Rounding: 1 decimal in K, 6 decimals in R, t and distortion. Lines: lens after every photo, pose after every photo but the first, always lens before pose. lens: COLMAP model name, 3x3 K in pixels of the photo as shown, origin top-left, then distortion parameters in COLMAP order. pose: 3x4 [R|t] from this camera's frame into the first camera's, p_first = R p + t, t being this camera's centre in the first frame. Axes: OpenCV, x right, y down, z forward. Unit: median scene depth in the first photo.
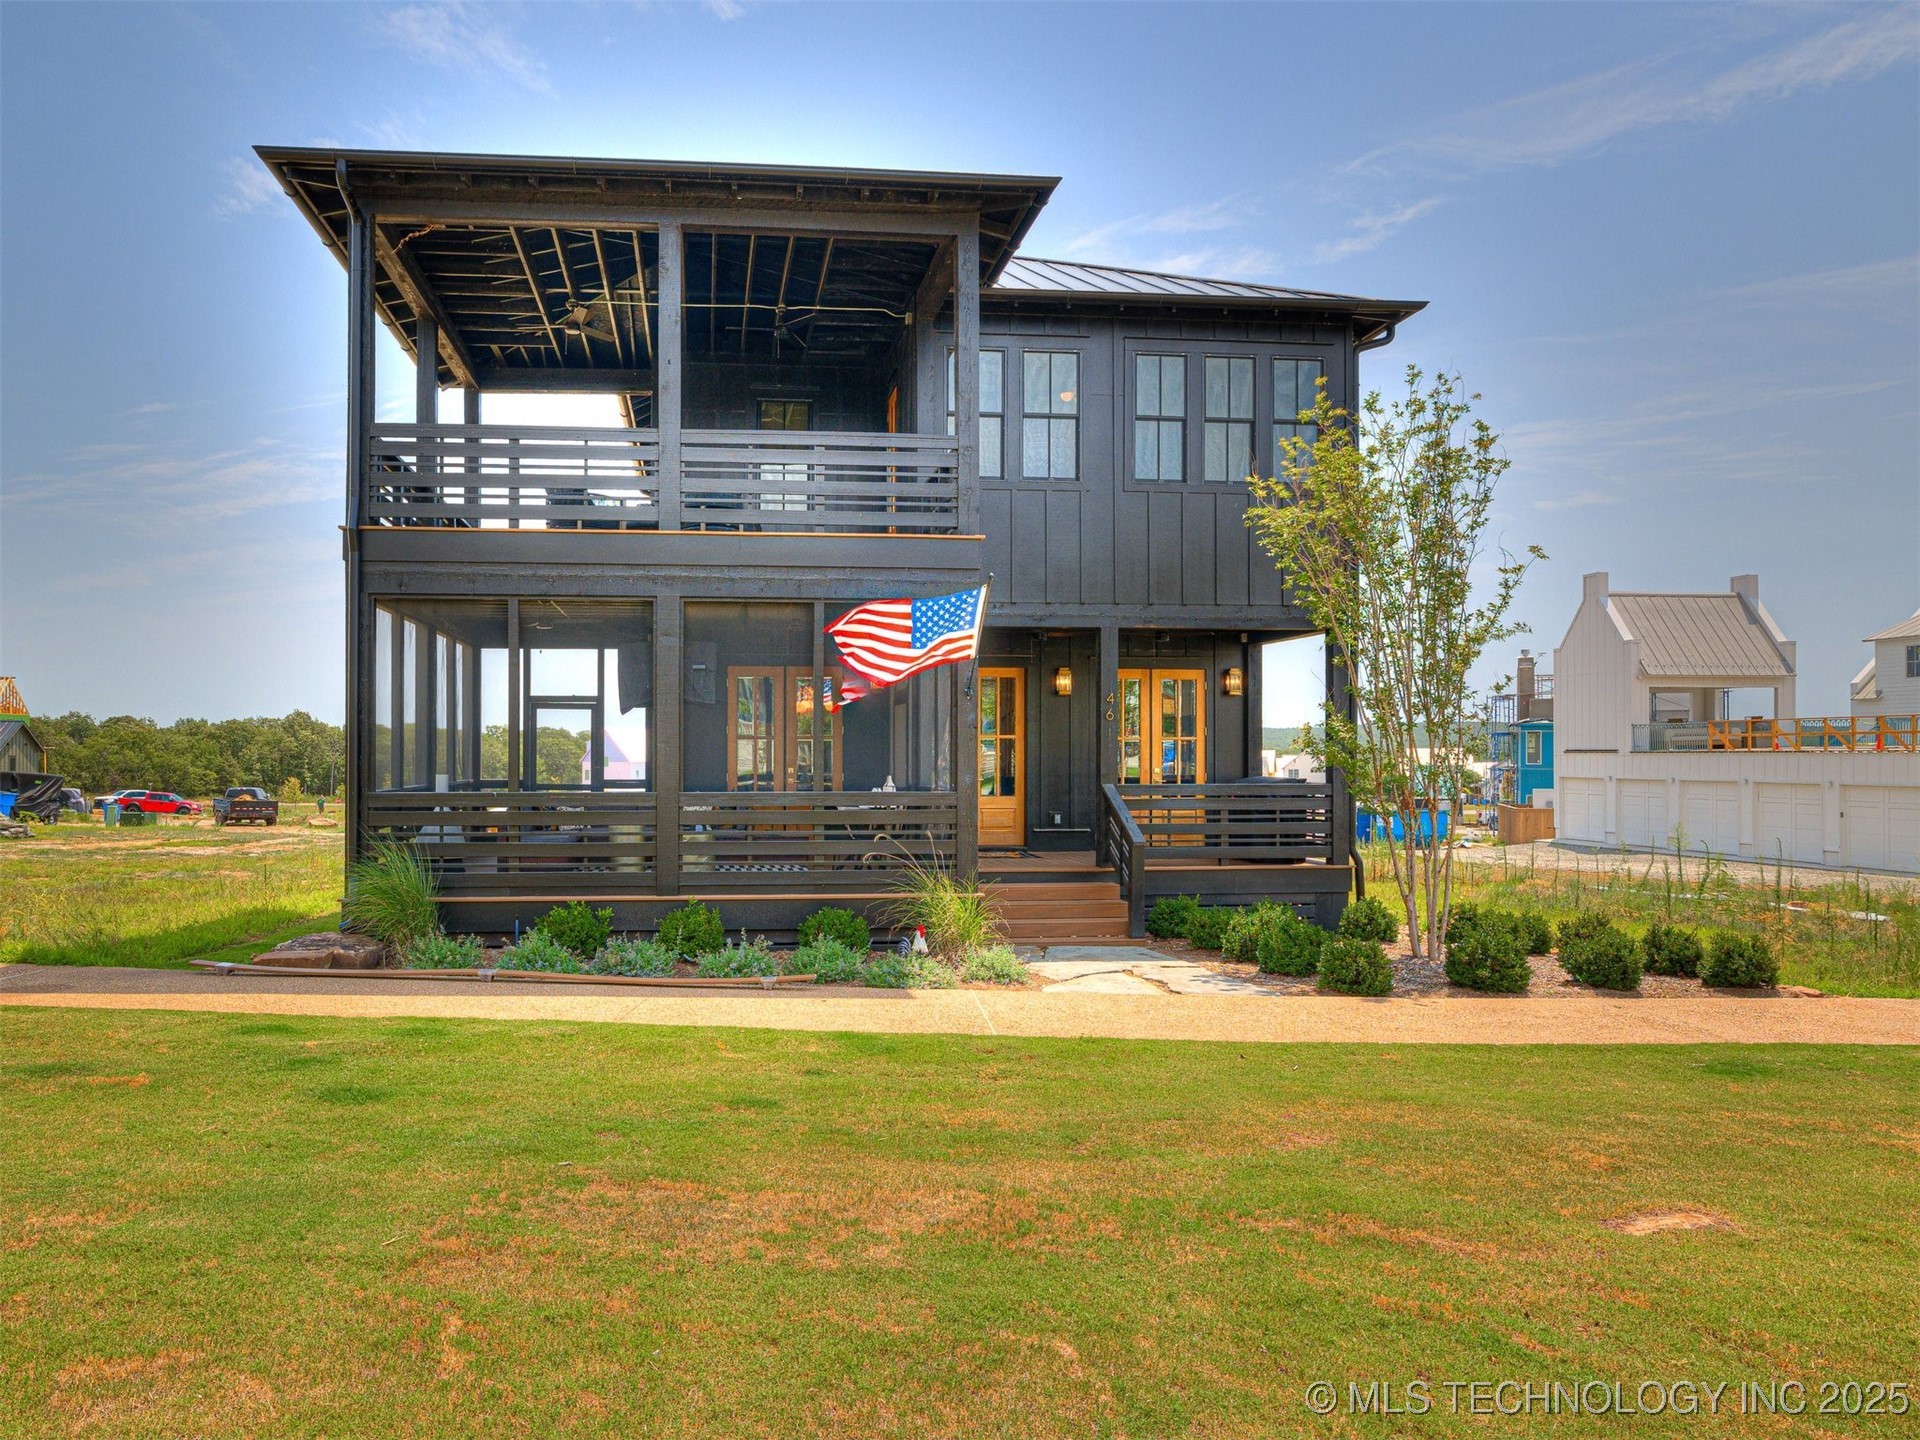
lens RADIAL K [[1291.1, 0, 770.1], [0, 1291.1, 727.4], [0, 0, 1]] dist [-0.007763, 0.003716]
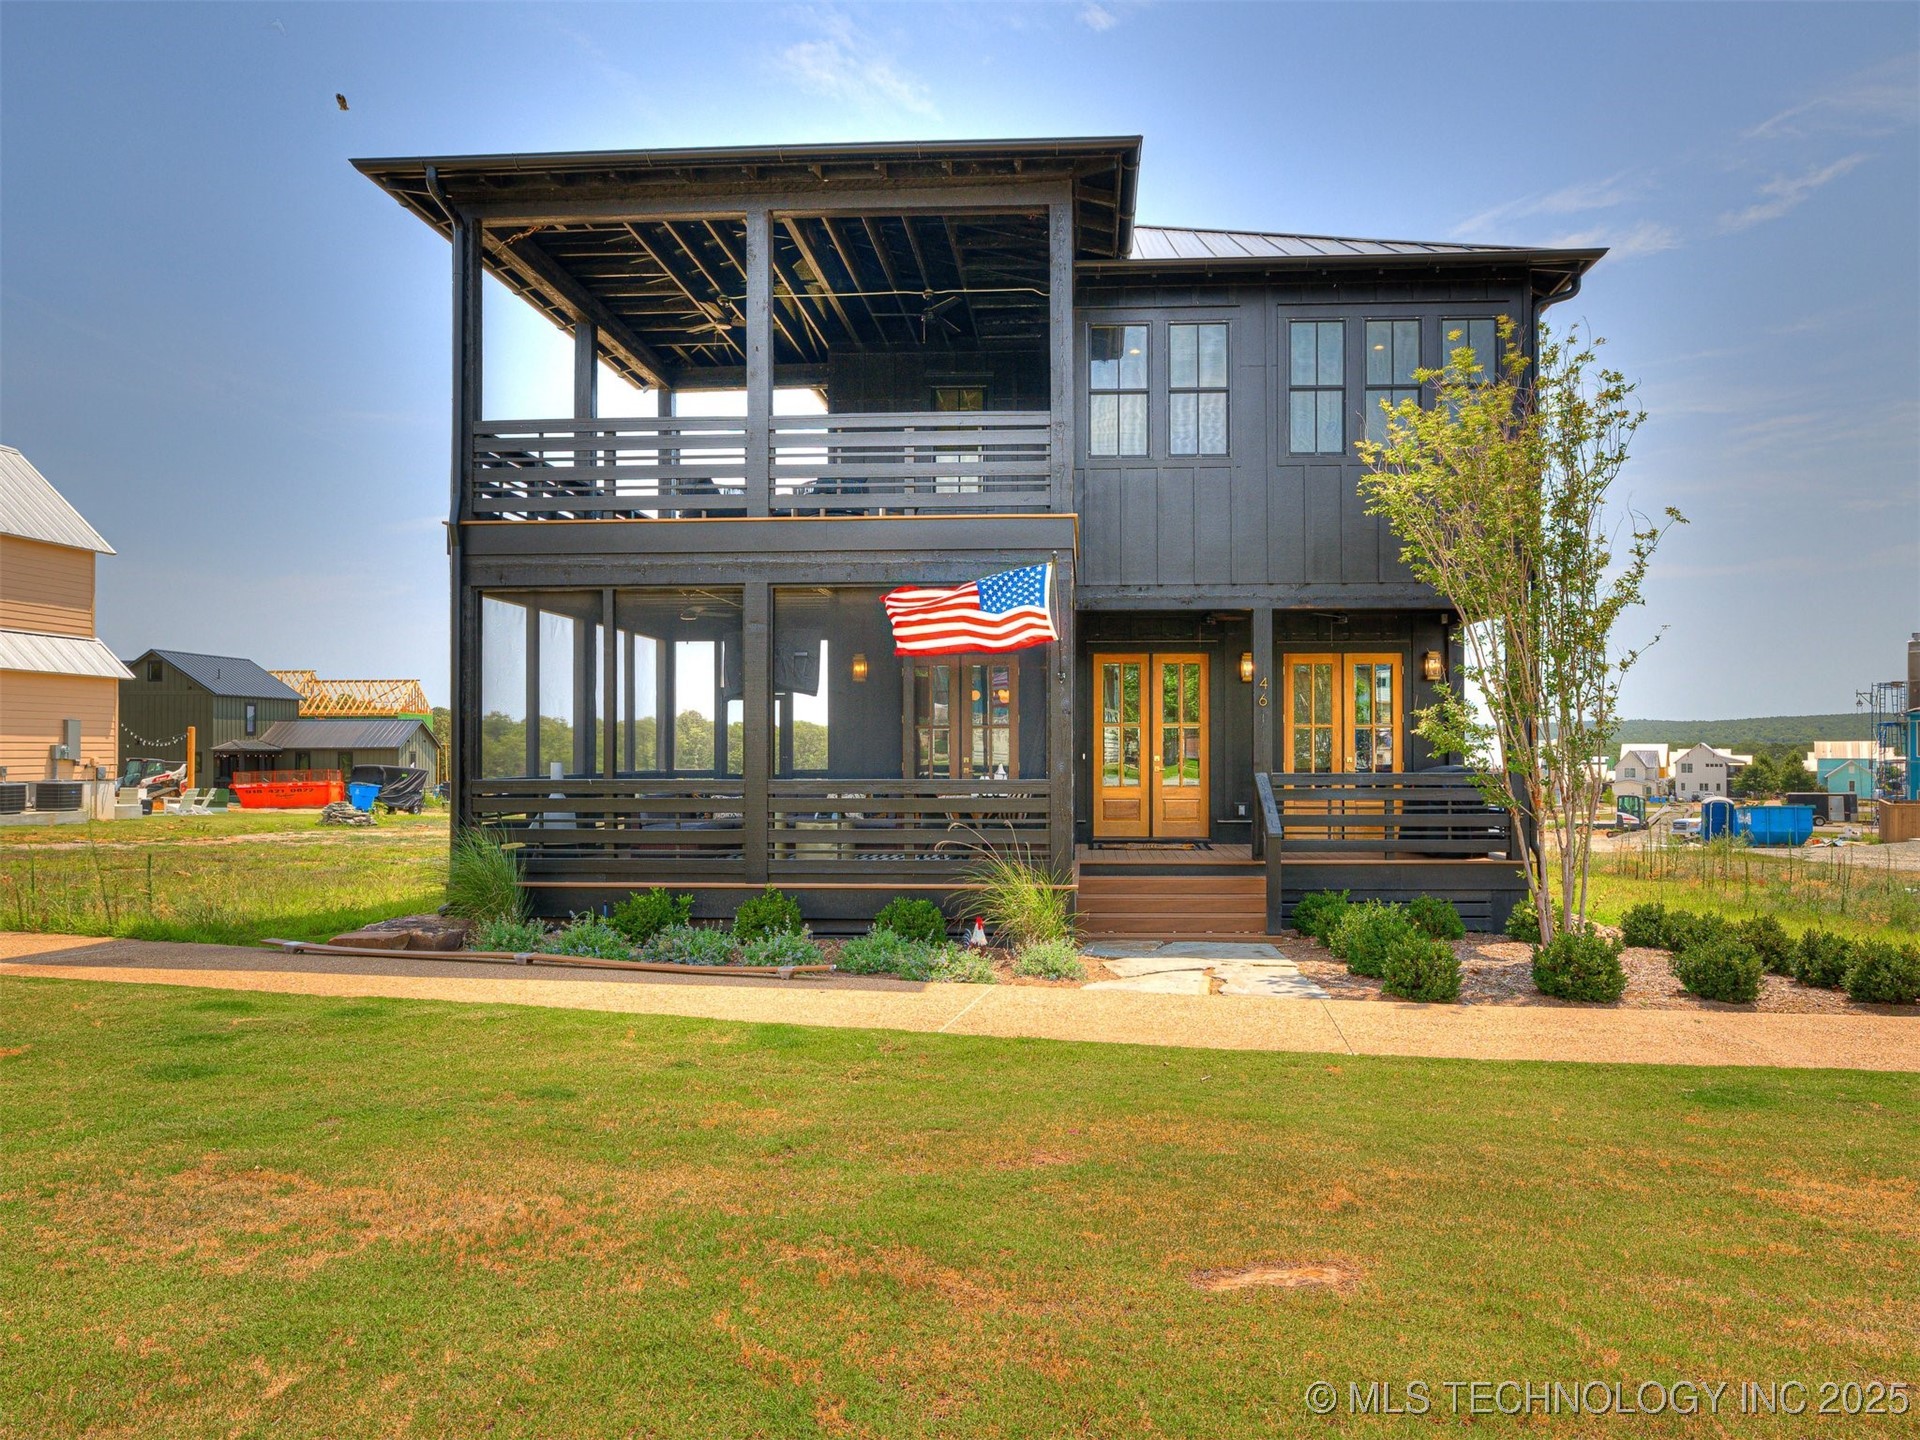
lens RADIAL K [[1265.3, 0, 960.0], [0, 1265.3, 720.0], [0, 0, 1]] dist [-0.008110, 0.003435]
pose [[0.990242, -0.005245, -0.139261, 0.208542], [0.004884, 0.999984, -0.002935, 0.007646], [0.139274, 0.002227, 0.990251, 0.052863]]
